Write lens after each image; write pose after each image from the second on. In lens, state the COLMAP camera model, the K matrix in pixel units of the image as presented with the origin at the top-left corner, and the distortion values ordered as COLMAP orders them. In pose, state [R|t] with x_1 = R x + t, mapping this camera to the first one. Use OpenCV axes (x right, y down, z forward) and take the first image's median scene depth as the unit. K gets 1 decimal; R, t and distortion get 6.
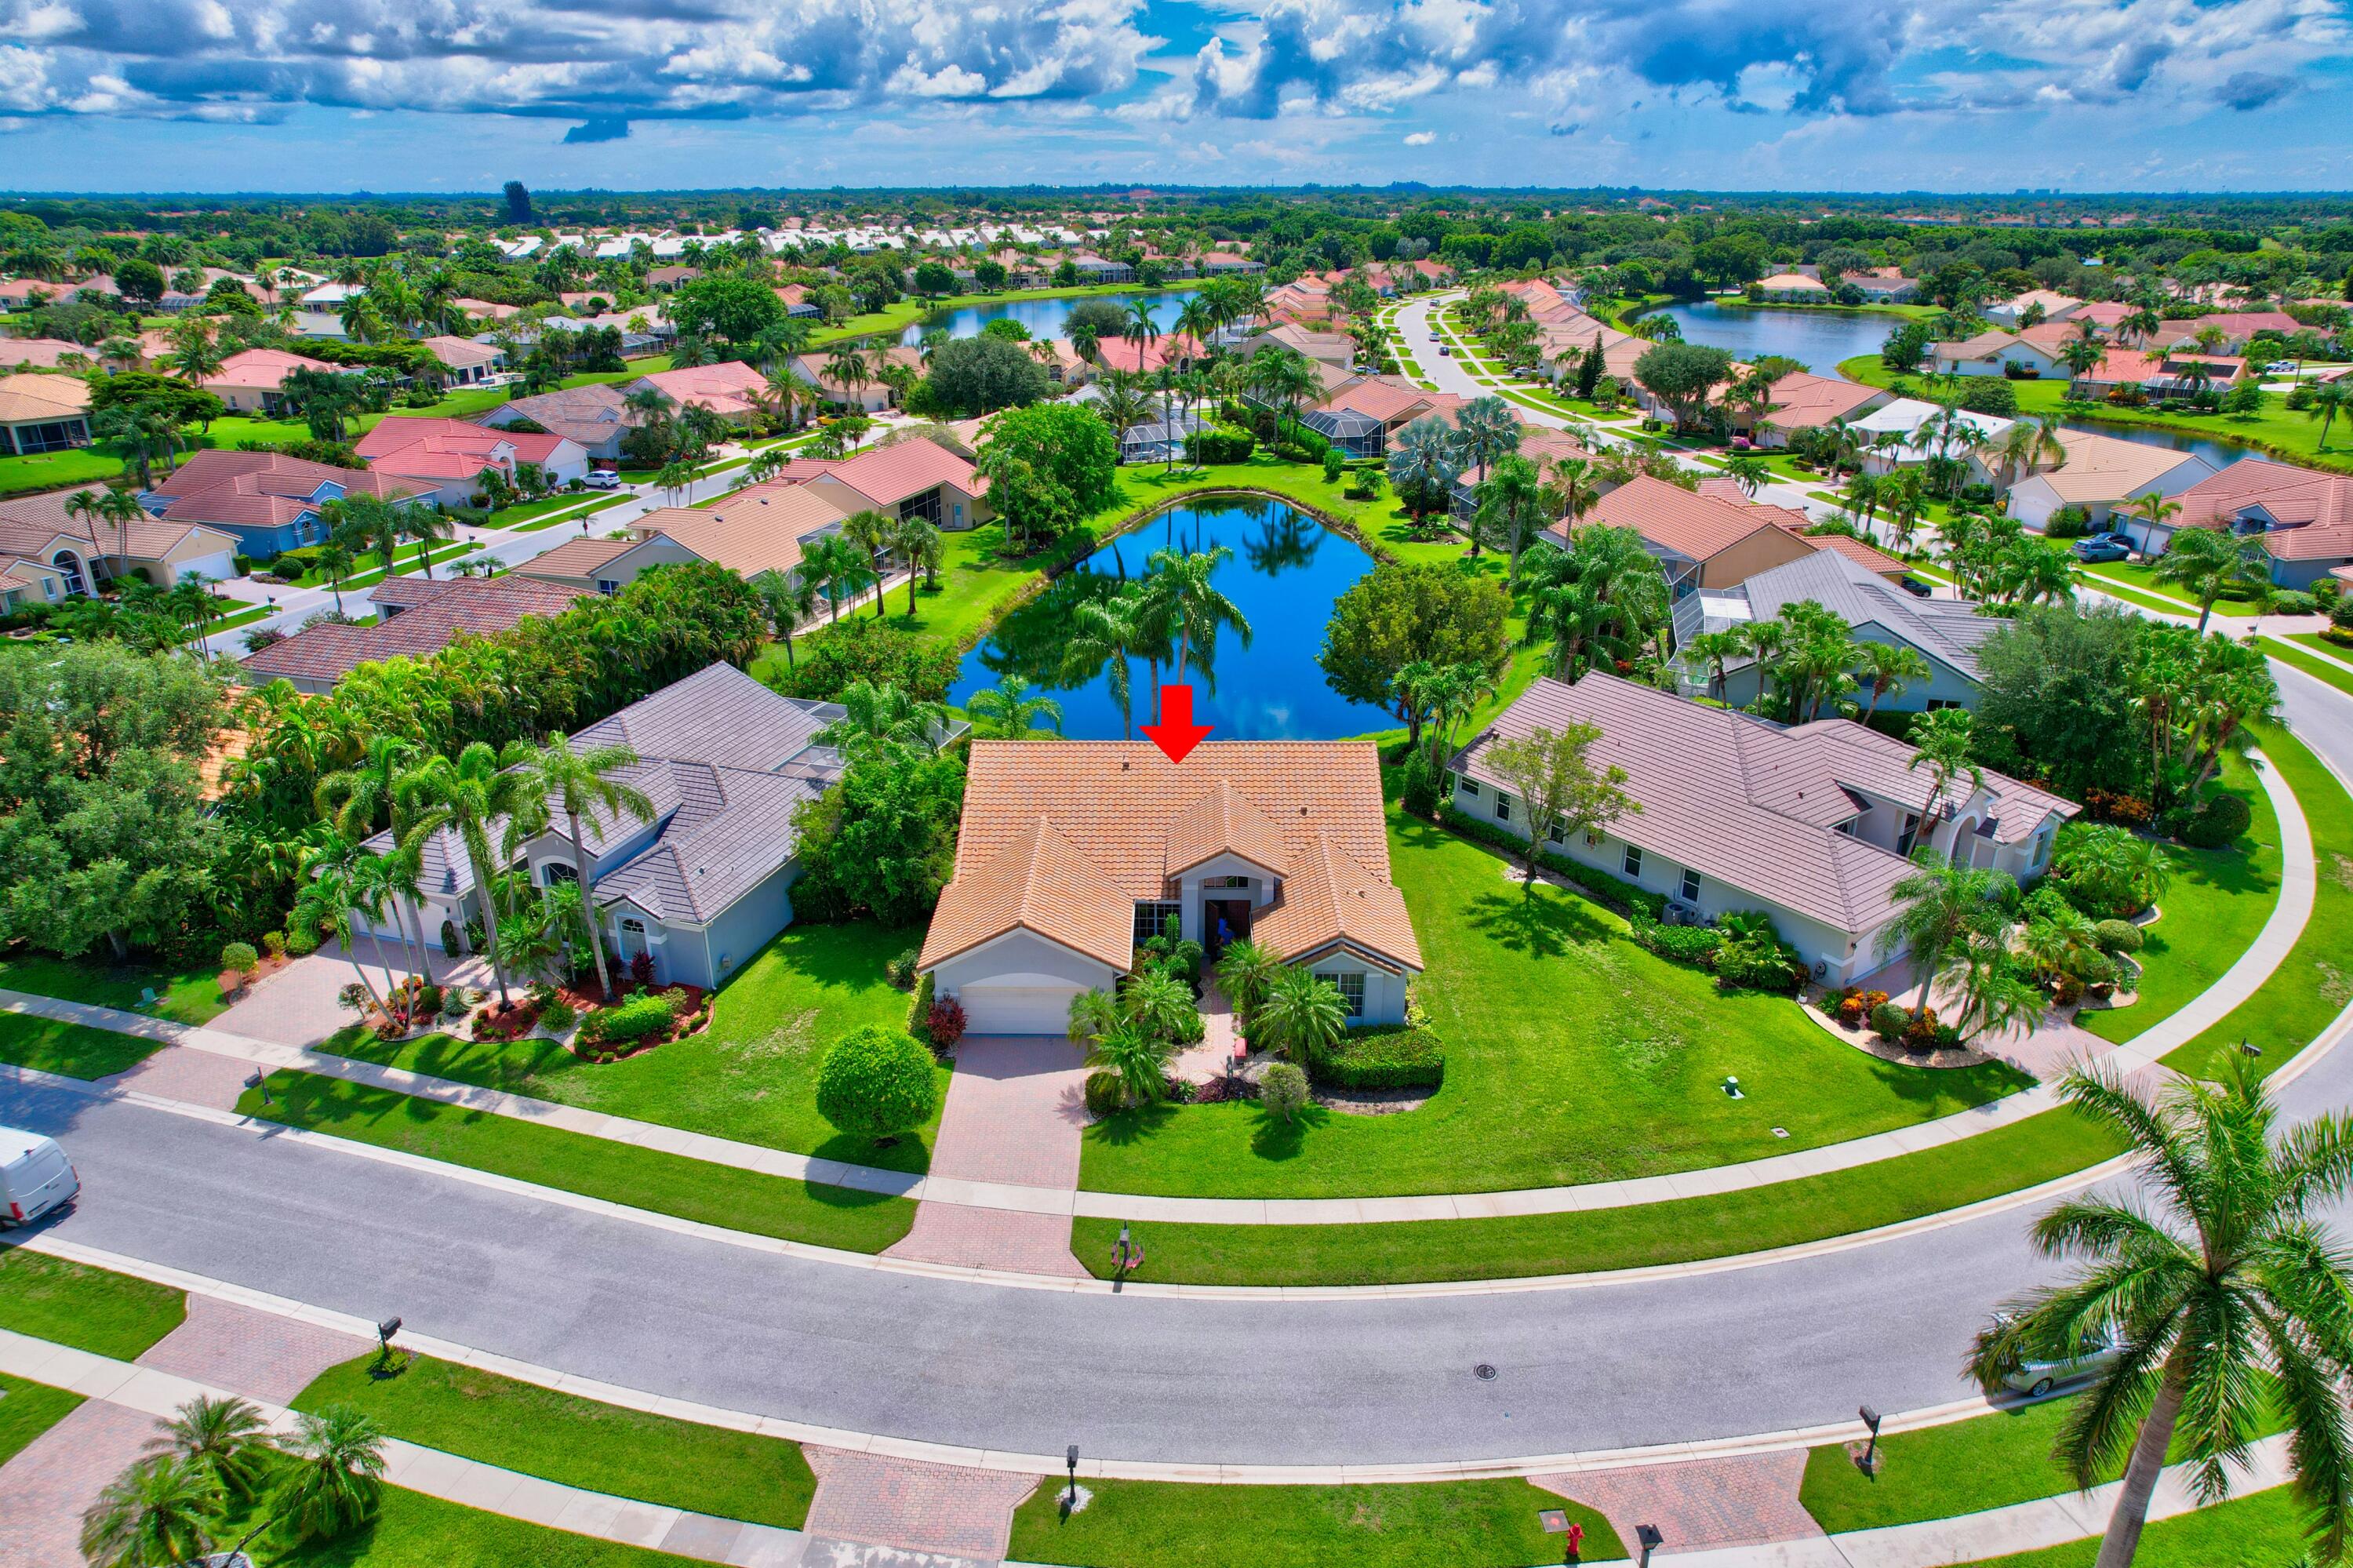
lens RADIAL K [[1498.1, 0, 1189.2], [0, 1498.1, 776.7], [0, 0, 1]] dist [-0.058136, 0.037533]
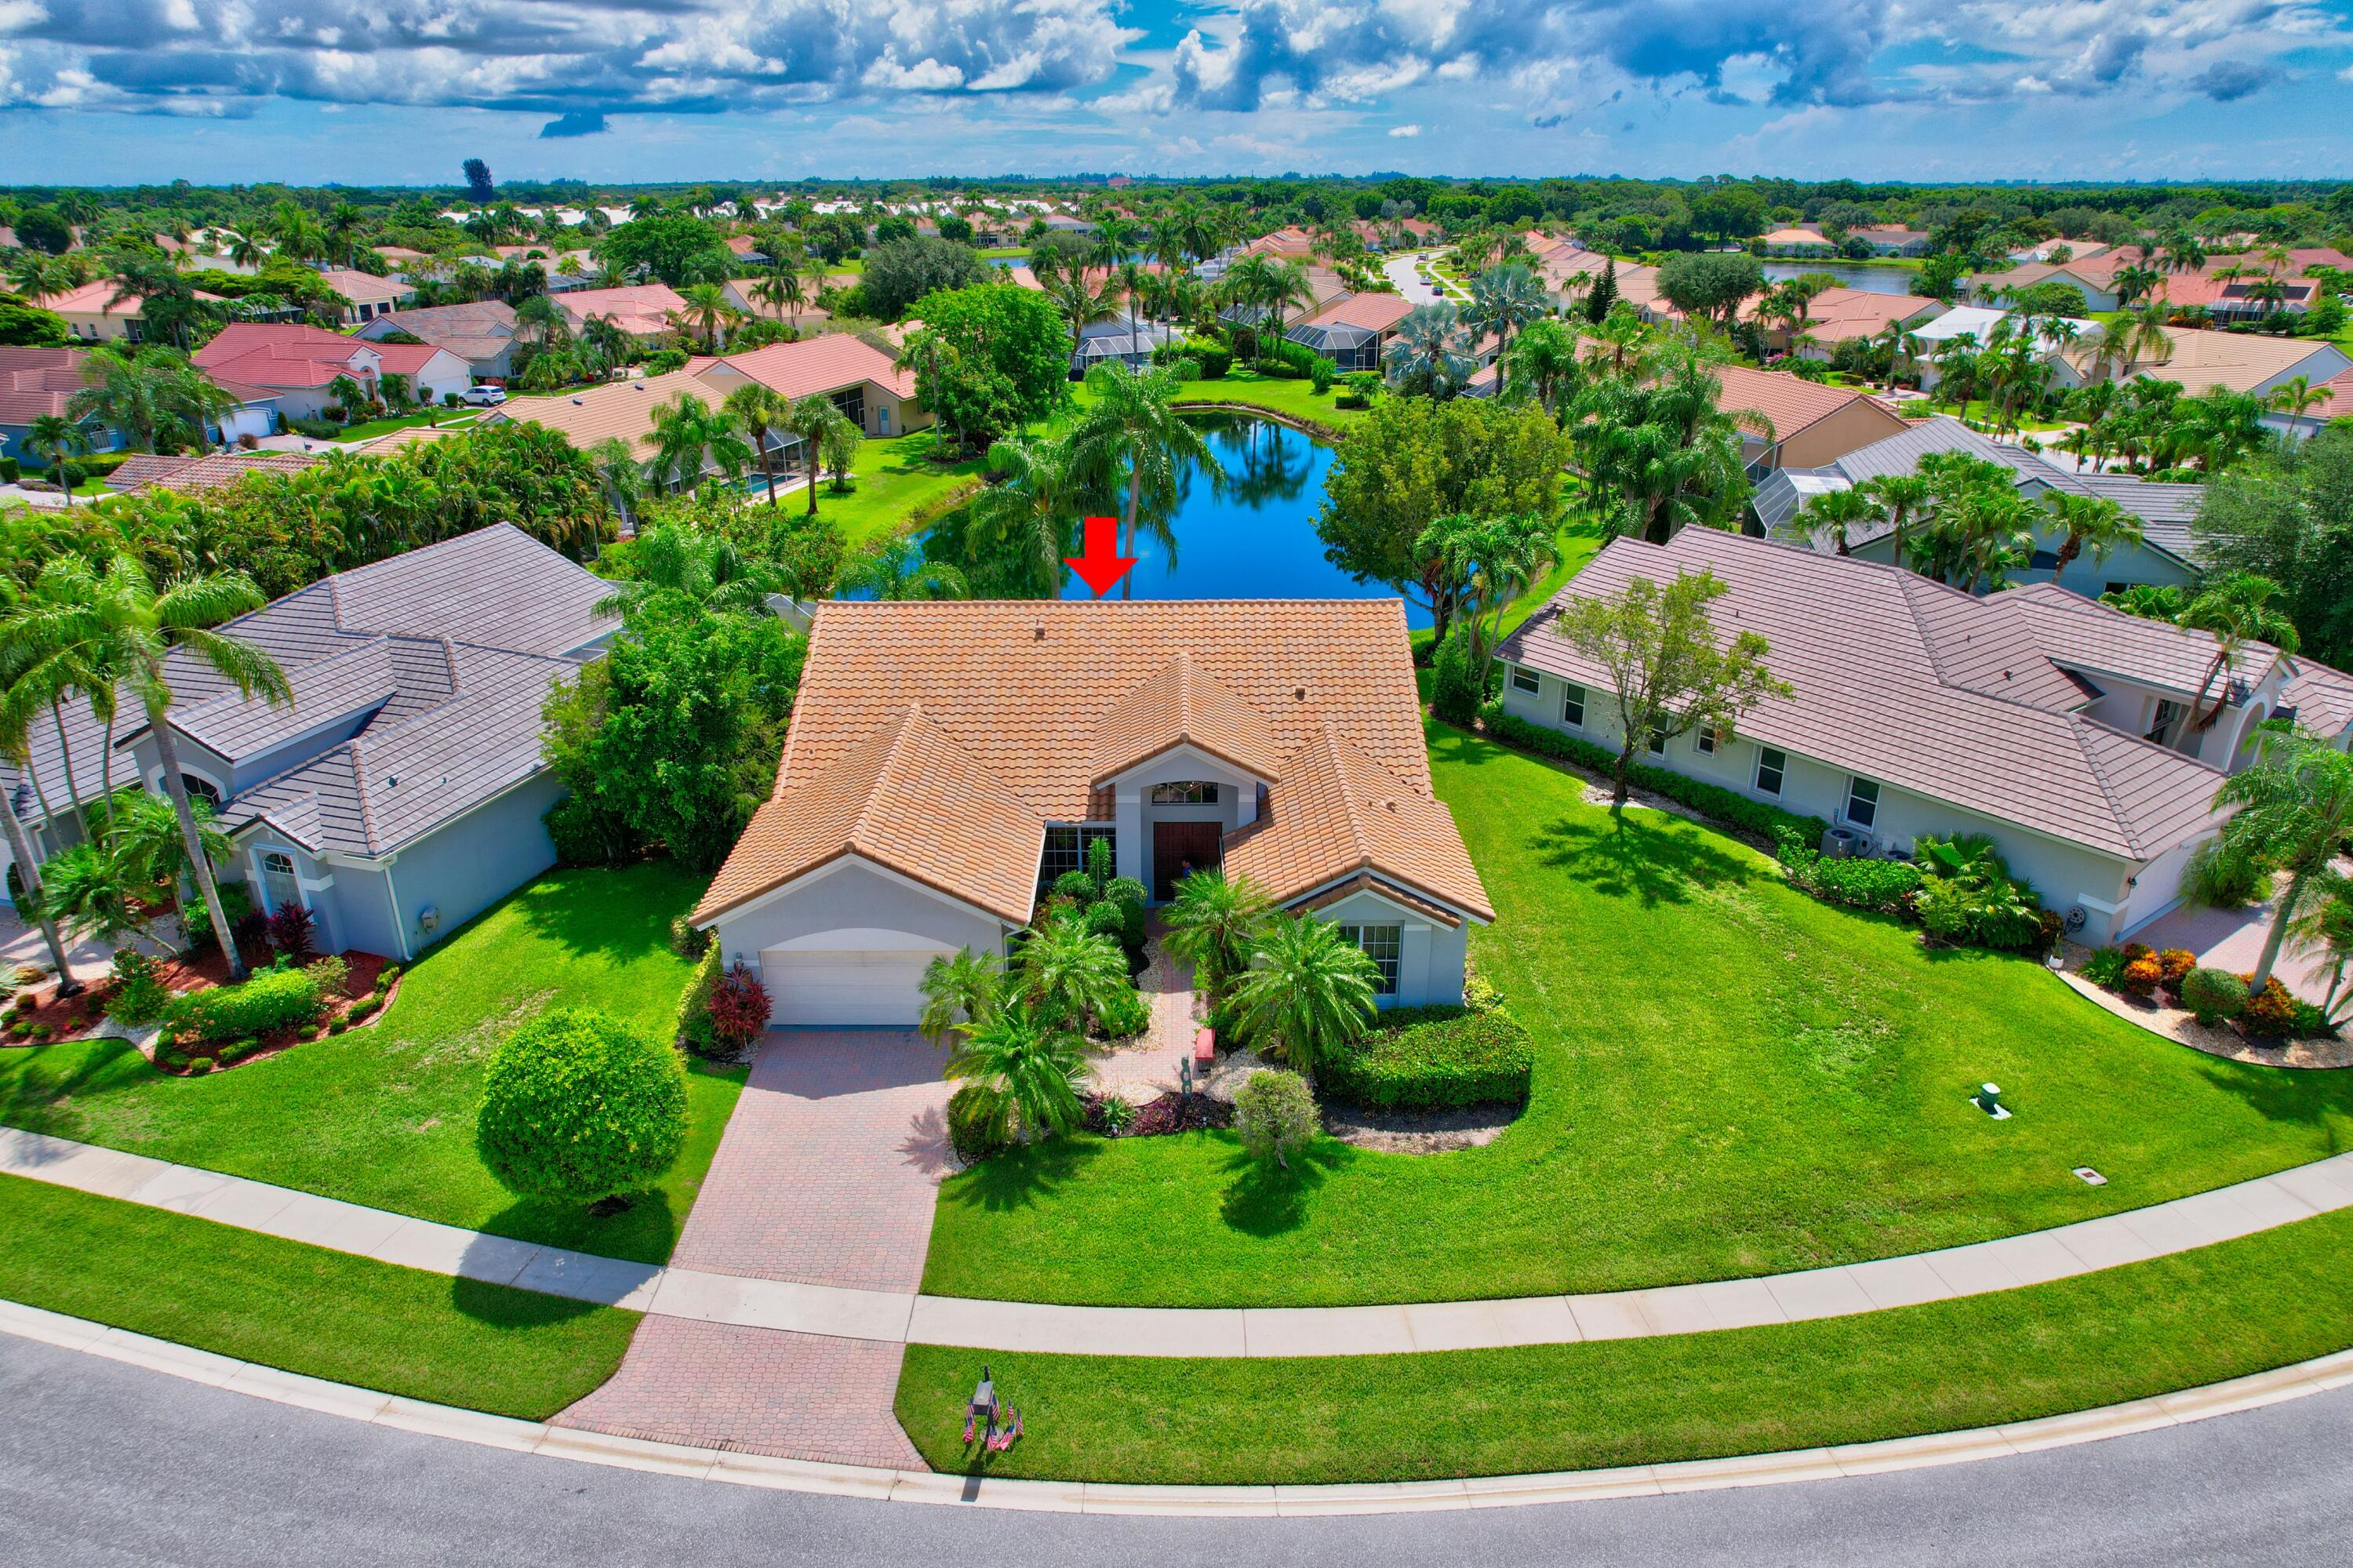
lens RADIAL K [[1498.1, 0, 1179.6], [0, 1498.1, 782.3], [0, 0, 1]] dist [-0.058136, 0.037533]
pose [[0.999965, -0.007100, 0.004338, 0.015660], [0.007067, 0.999946, 0.007594, 0.047776], [-0.004391, -0.007563, 0.999962, 0.268483]]
